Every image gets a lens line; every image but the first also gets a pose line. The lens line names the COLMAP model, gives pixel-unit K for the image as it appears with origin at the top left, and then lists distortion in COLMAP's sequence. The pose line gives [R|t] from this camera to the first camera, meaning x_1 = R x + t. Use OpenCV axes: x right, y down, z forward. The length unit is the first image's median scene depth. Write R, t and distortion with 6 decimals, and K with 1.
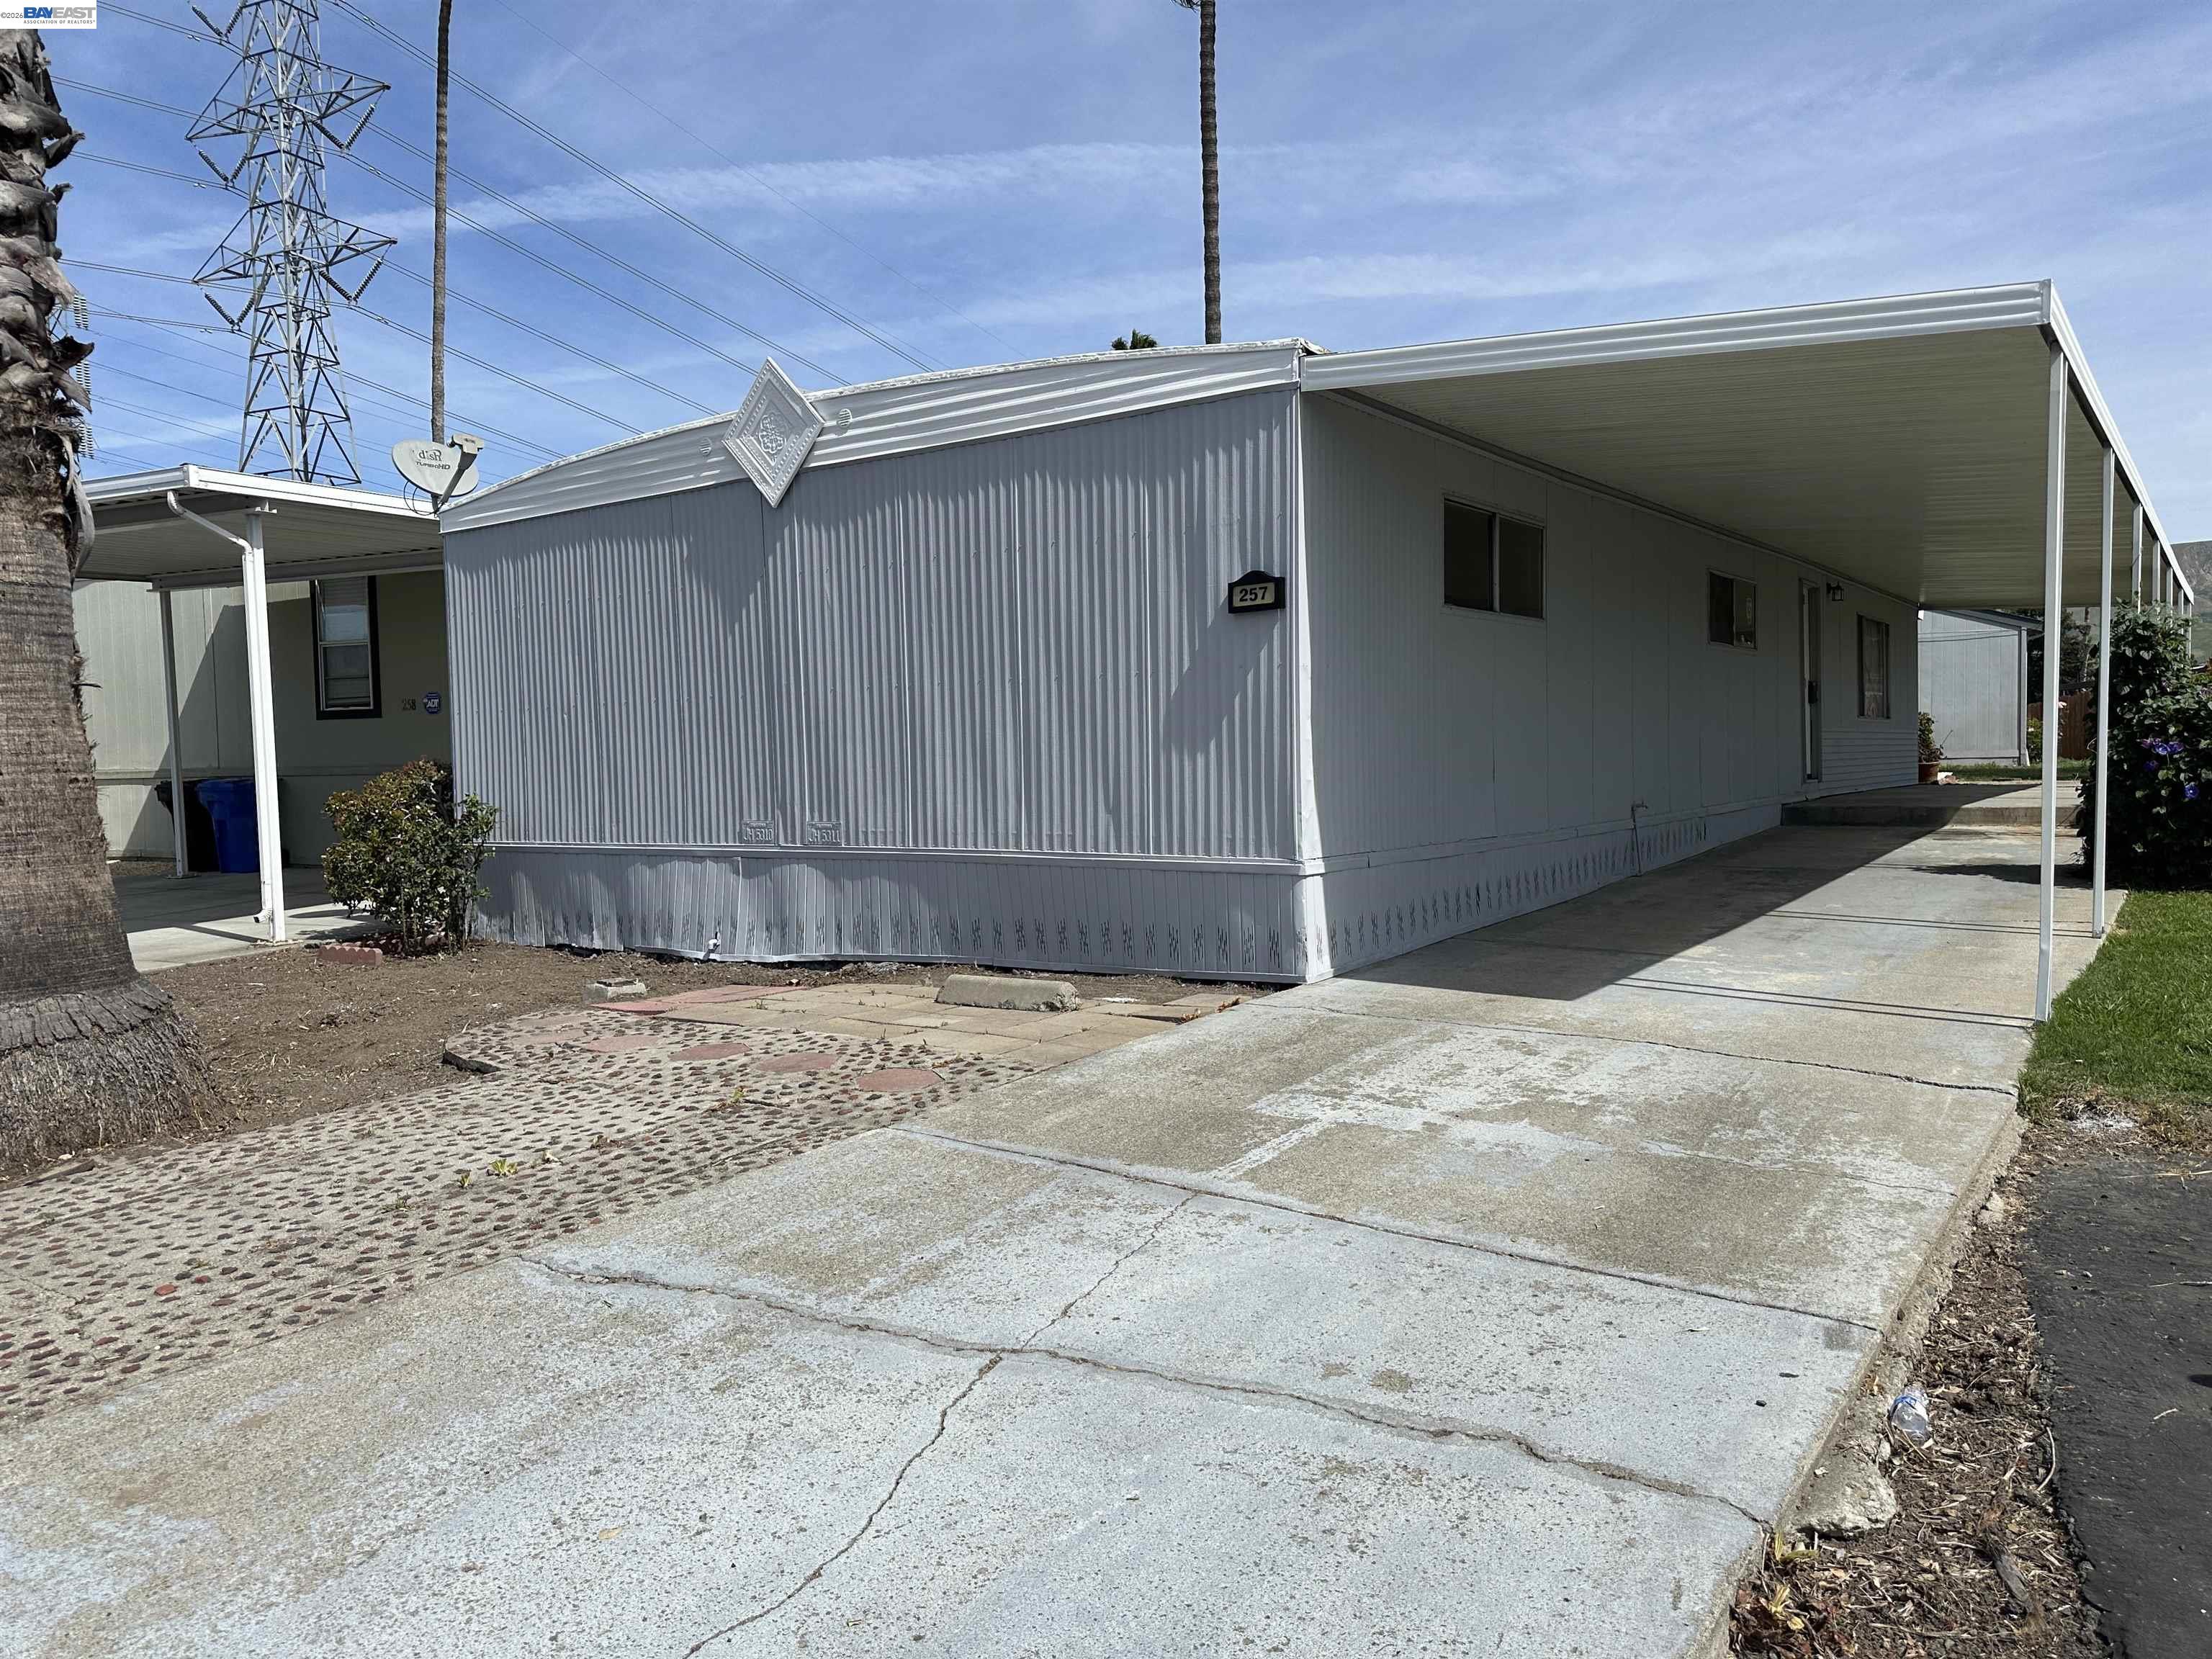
lens RADIAL K [[1520.1, 0, 1106.0], [0, 1520.1, 829.5], [0, 0, 1]] dist [0.135698, -0.219443]
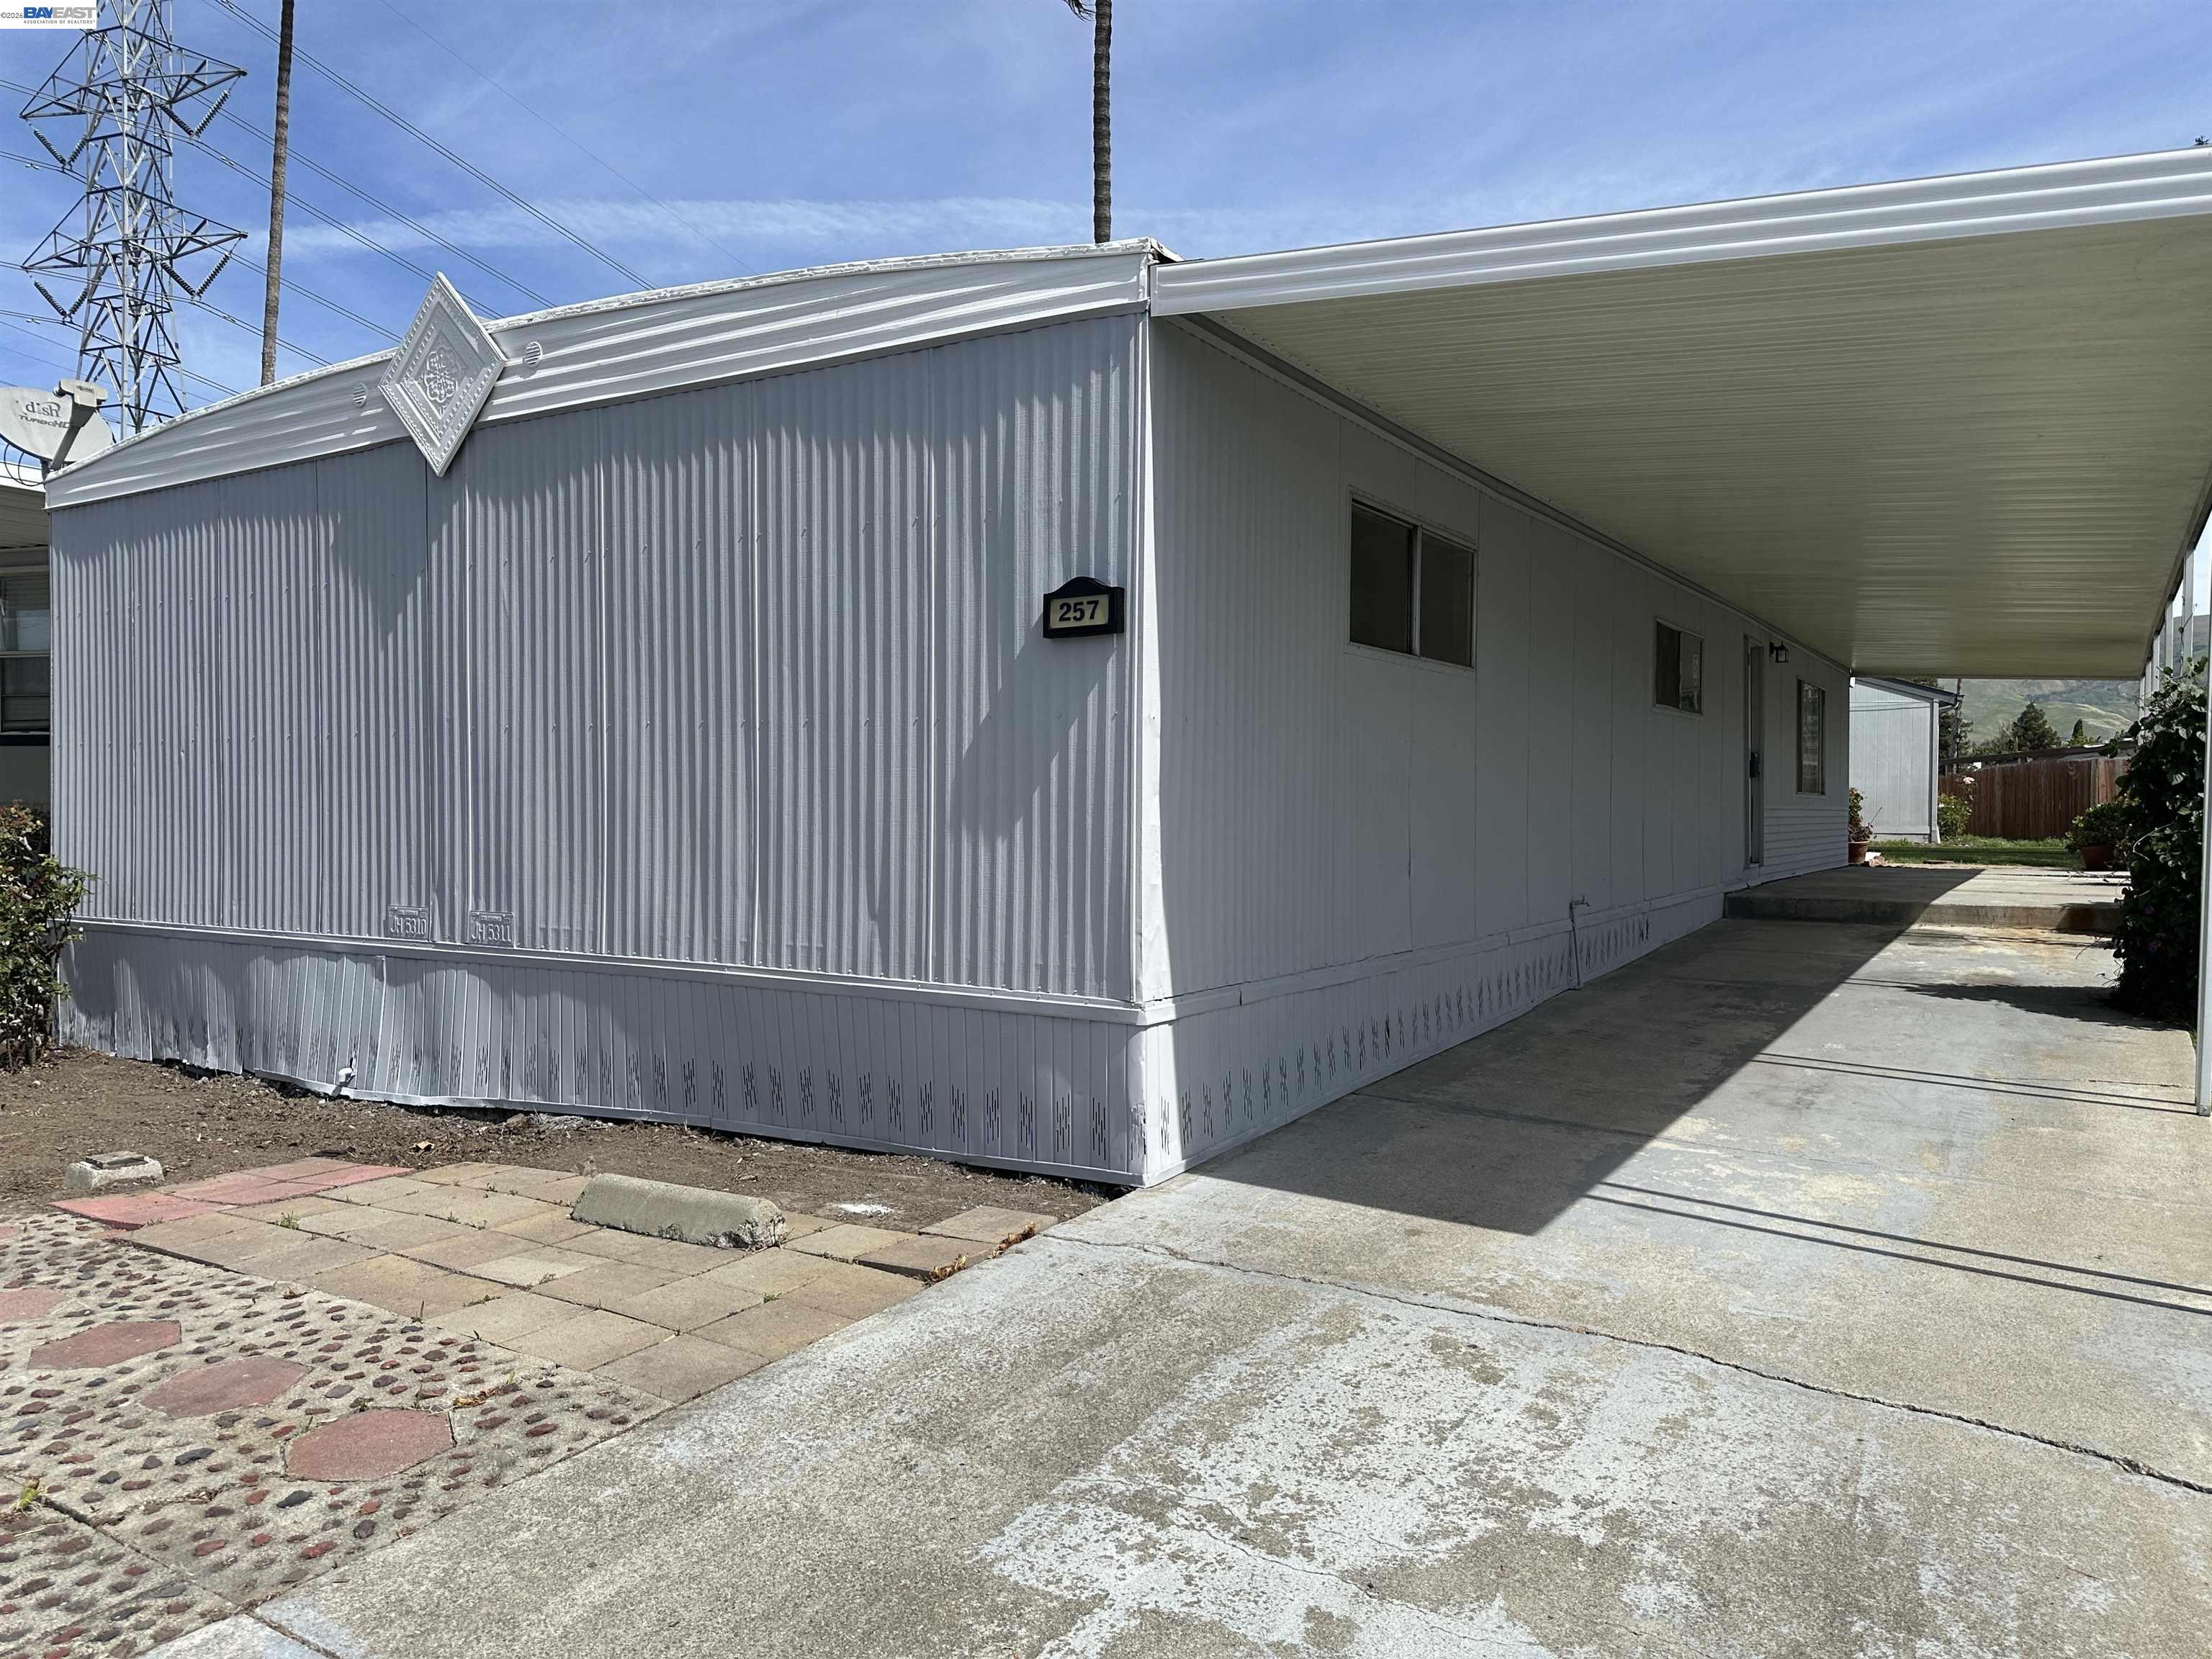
lens RADIAL K [[1529.3, 0, 1106.0], [0, 1529.3, 829.5], [0, 0, 1]] dist [0.090886, -0.135553]
pose [[0.997408, 0.025780, 0.067173, 0.056243], [-0.023844, 0.999282, -0.029460, -0.031635], [-0.067884, 0.027782, 0.997306, 0.275342]]
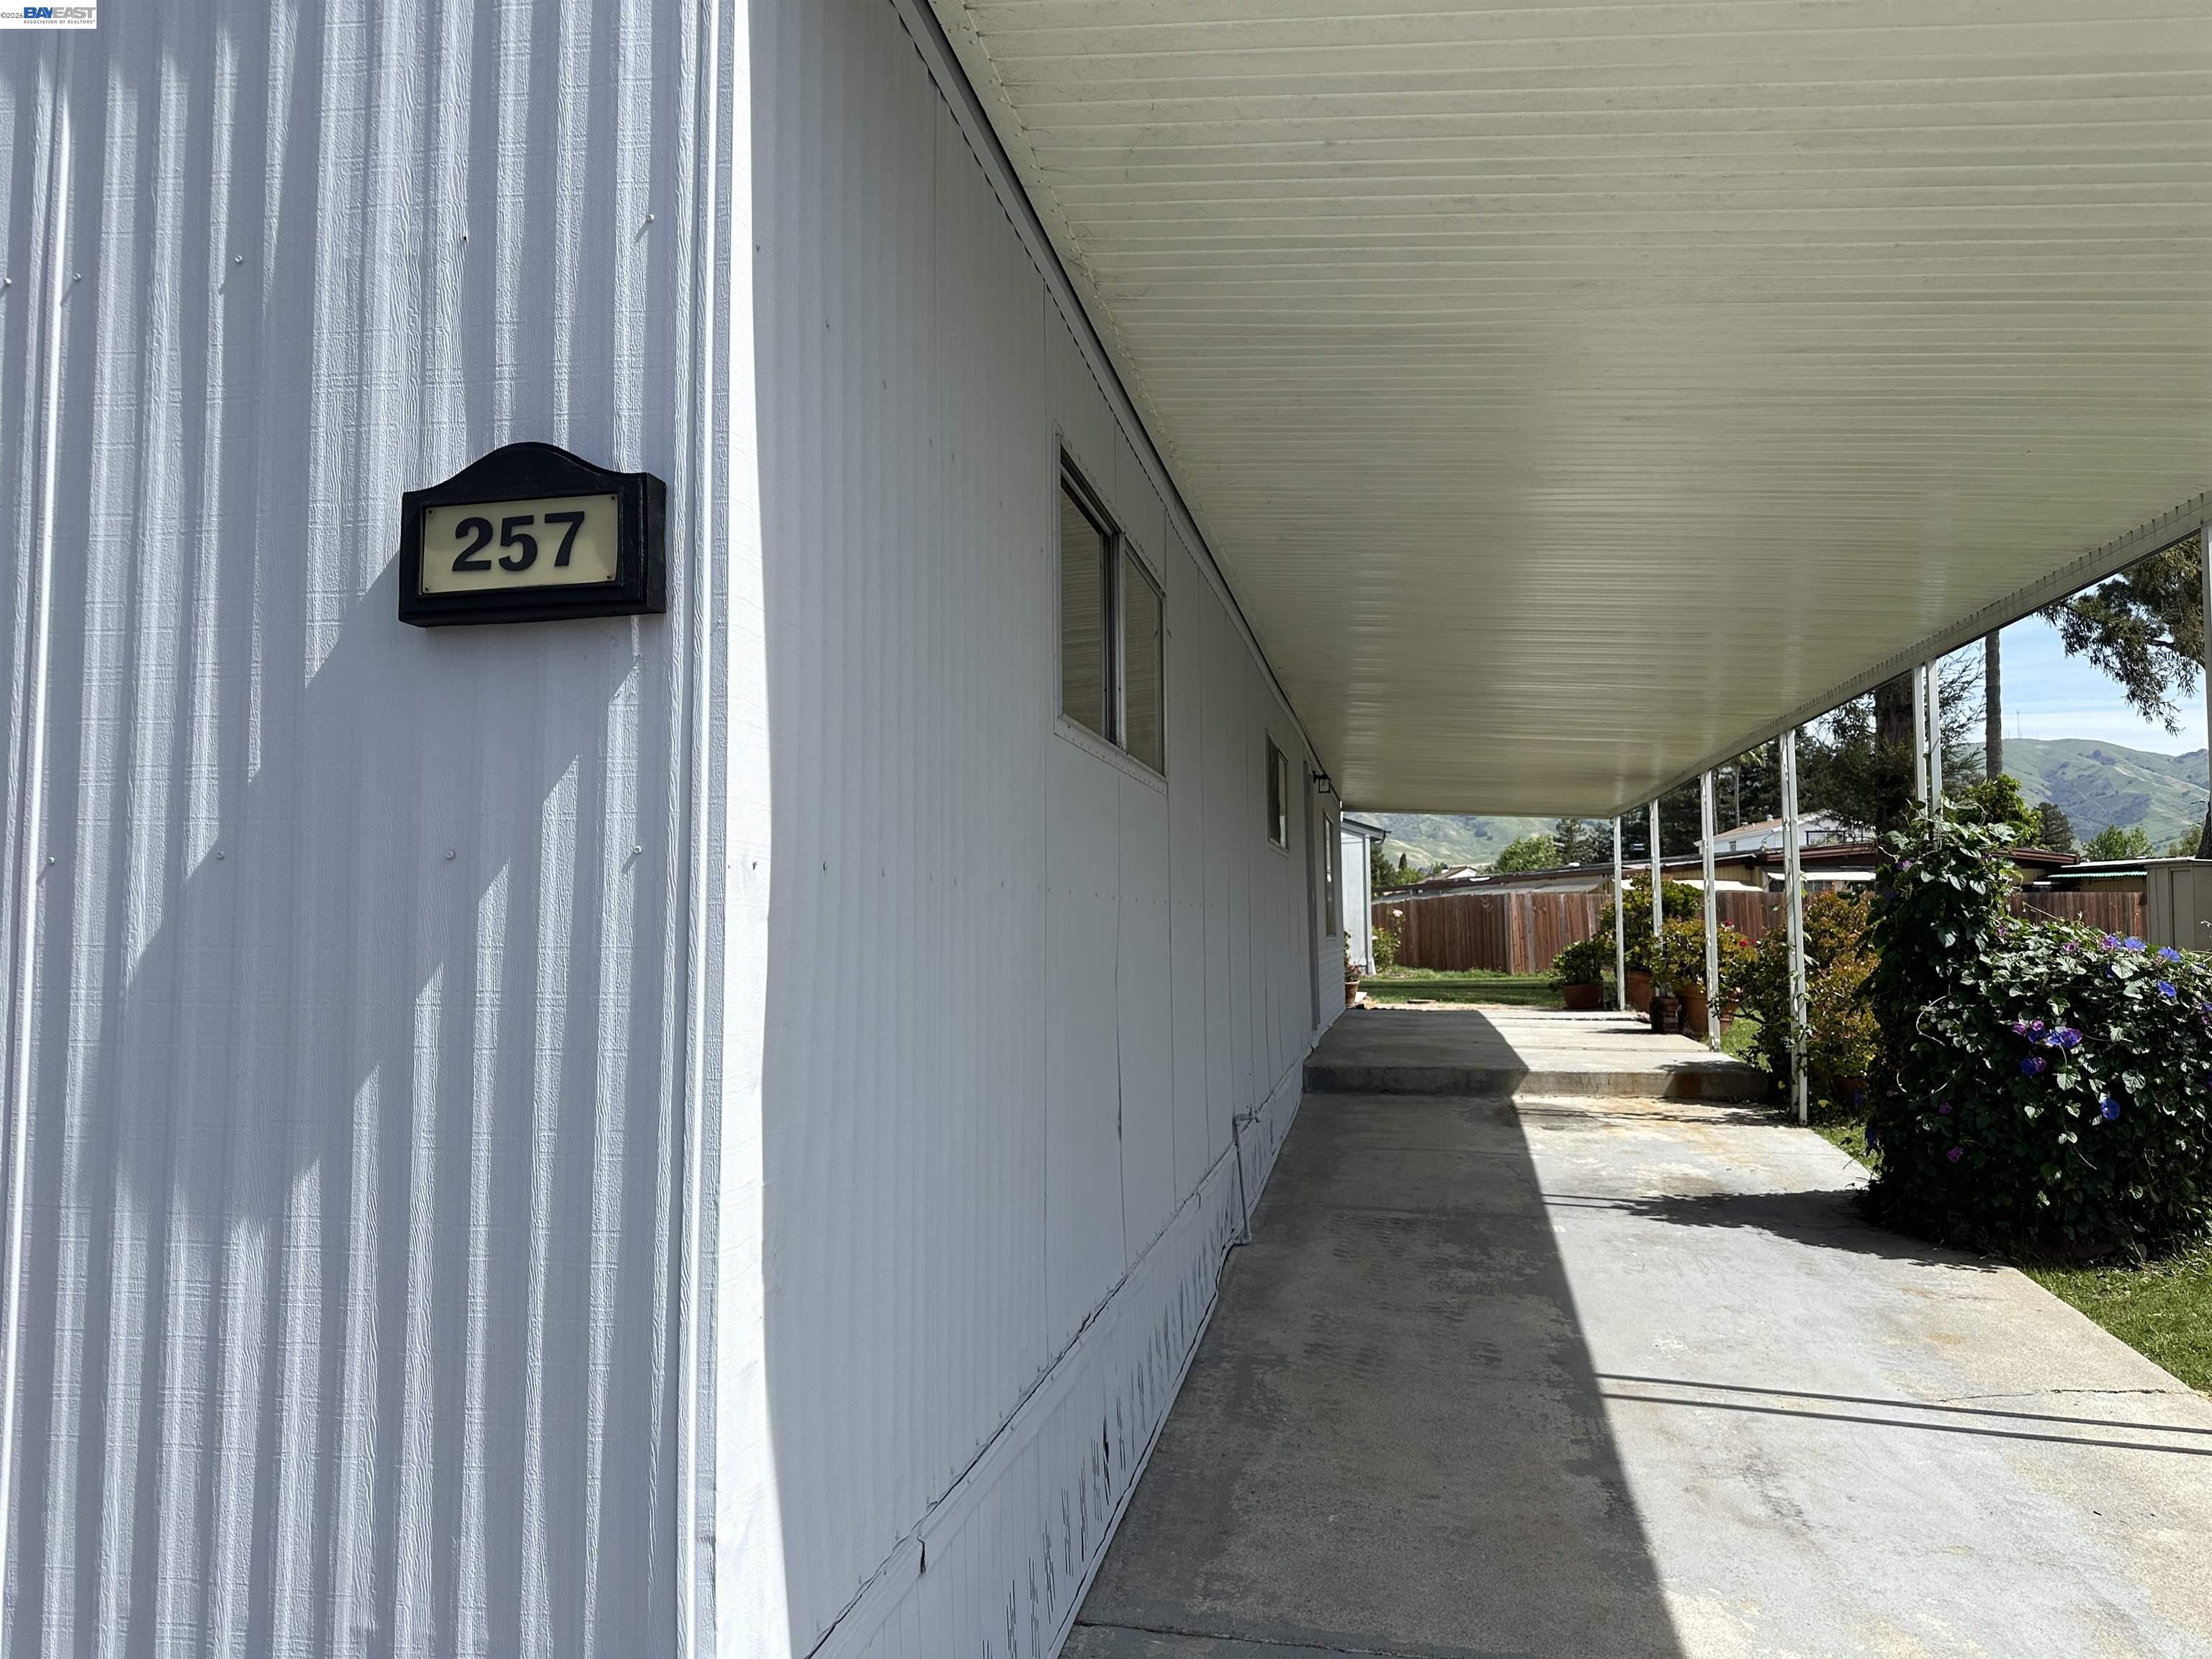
lens RADIAL K [[1529.3, 0, 1106.0], [0, 1529.3, 829.5], [0, 0, 1]] dist [0.090886, -0.135553]
pose [[0.903190, 0.045179, 0.426857, 0.068328], [0.004768, 0.993328, -0.115223, -0.073389], [-0.429215, 0.106103, 0.896949, 0.656566]]
